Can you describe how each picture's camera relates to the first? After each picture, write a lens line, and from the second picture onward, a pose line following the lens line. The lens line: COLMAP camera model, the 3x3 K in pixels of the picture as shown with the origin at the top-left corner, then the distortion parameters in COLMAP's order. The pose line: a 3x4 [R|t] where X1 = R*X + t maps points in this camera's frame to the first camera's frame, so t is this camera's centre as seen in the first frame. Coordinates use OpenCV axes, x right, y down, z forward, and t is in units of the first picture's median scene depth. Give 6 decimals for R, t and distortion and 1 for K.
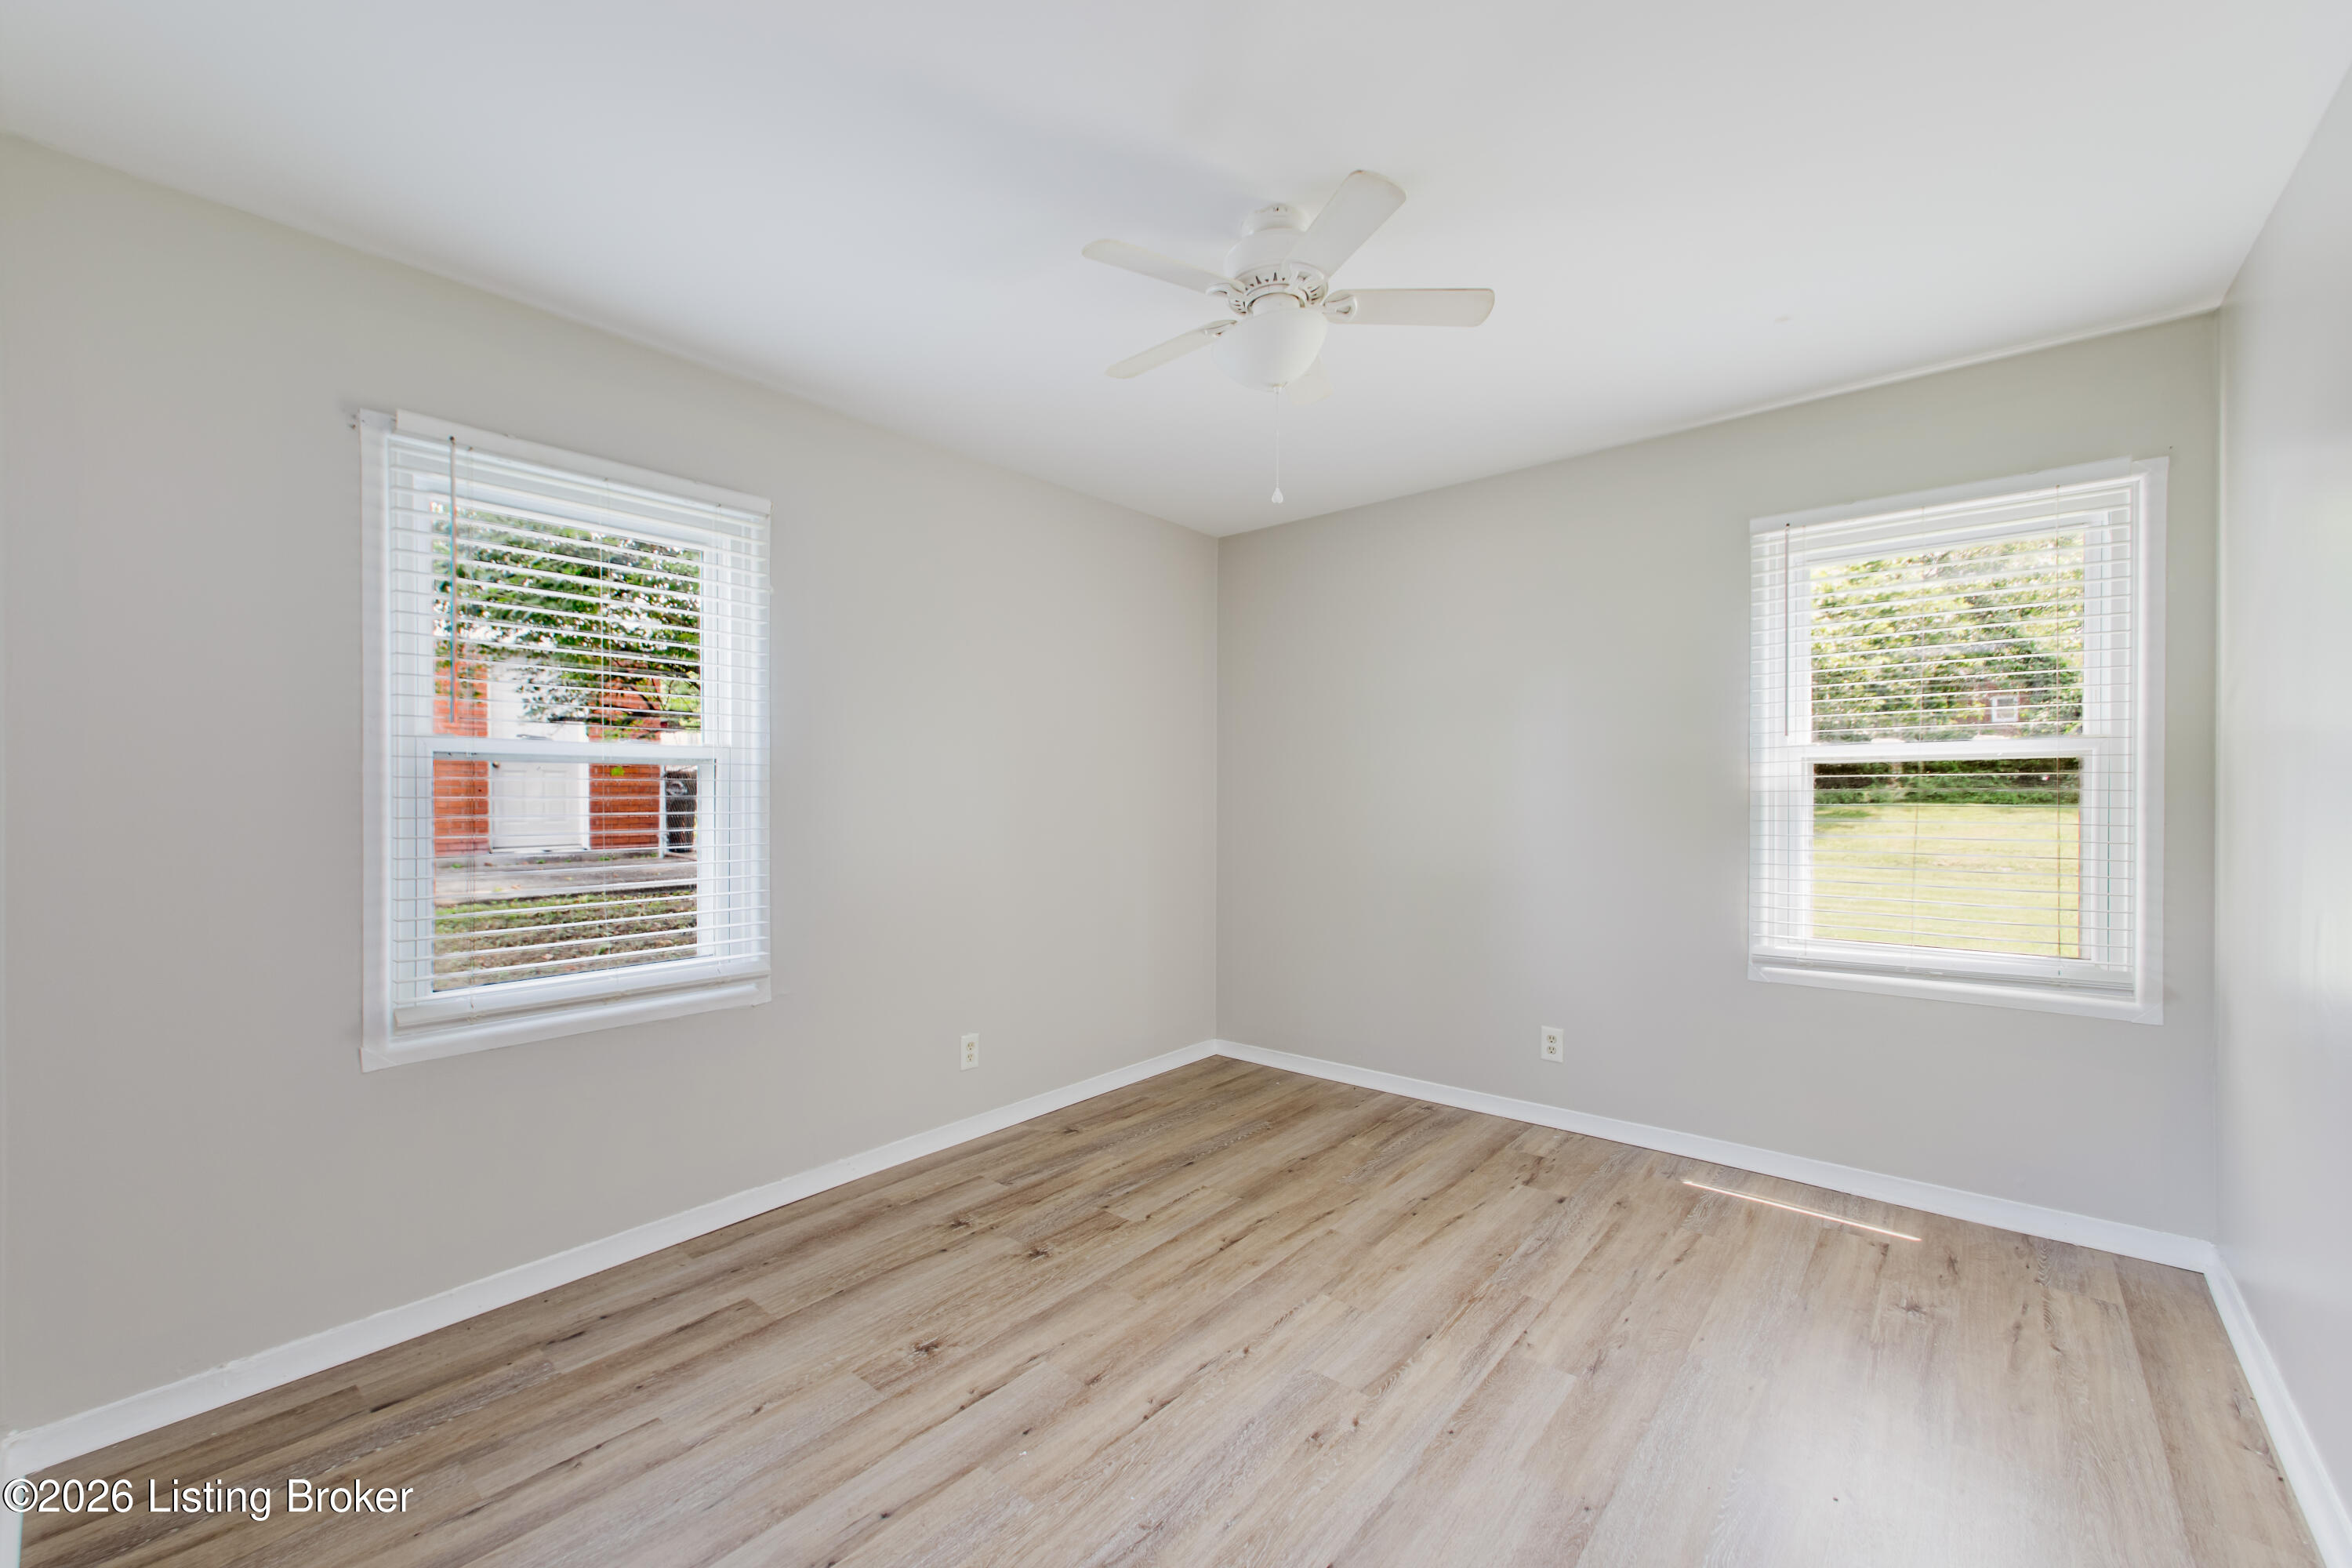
lens RADIAL K [[951.4, 0, 1179.4], [0, 951.4, 788.6], [0, 0, 1]] dist [-0.002941, -0.001863]
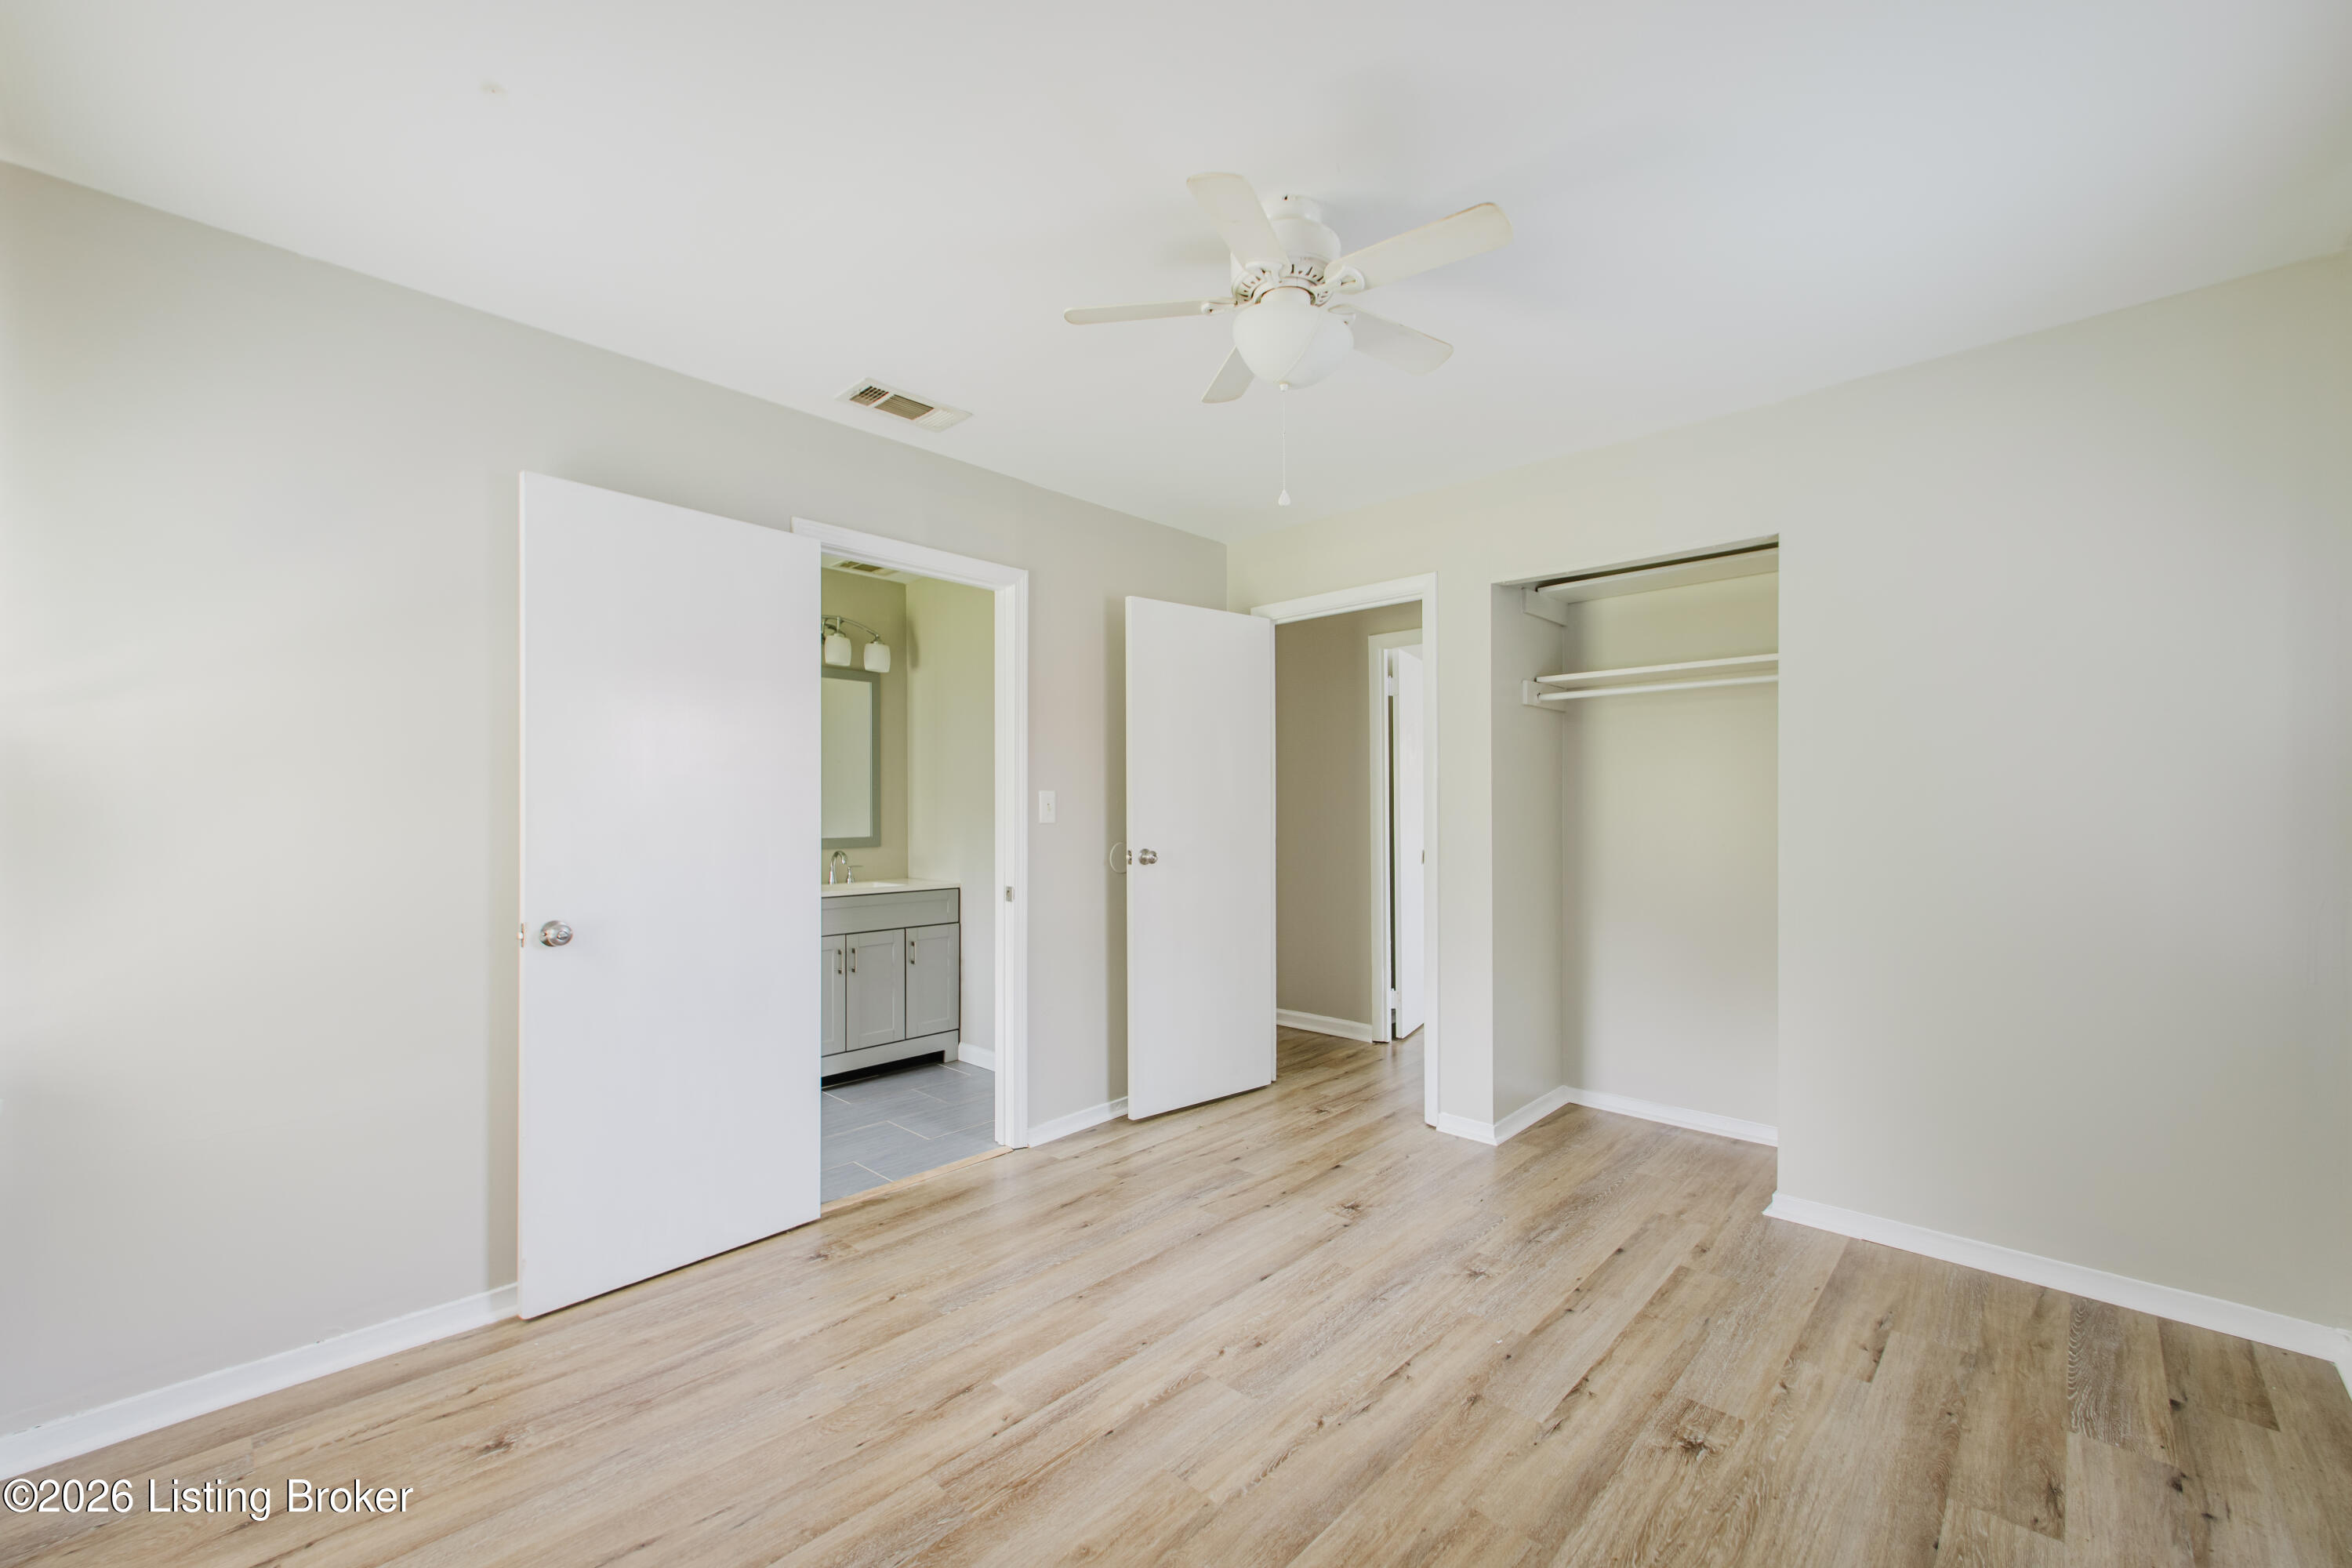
lens RADIAL K [[951.4, 0, 1175.8], [0, 951.4, 792.5], [0, 0, 1]] dist [-0.002941, -0.001863]
pose [[-0.998607, 0.009956, 0.051826, 0.157497], [0.008855, 0.999731, -0.021438, 0.010884], [-0.052025, -0.020950, -0.998426, 1.954160]]
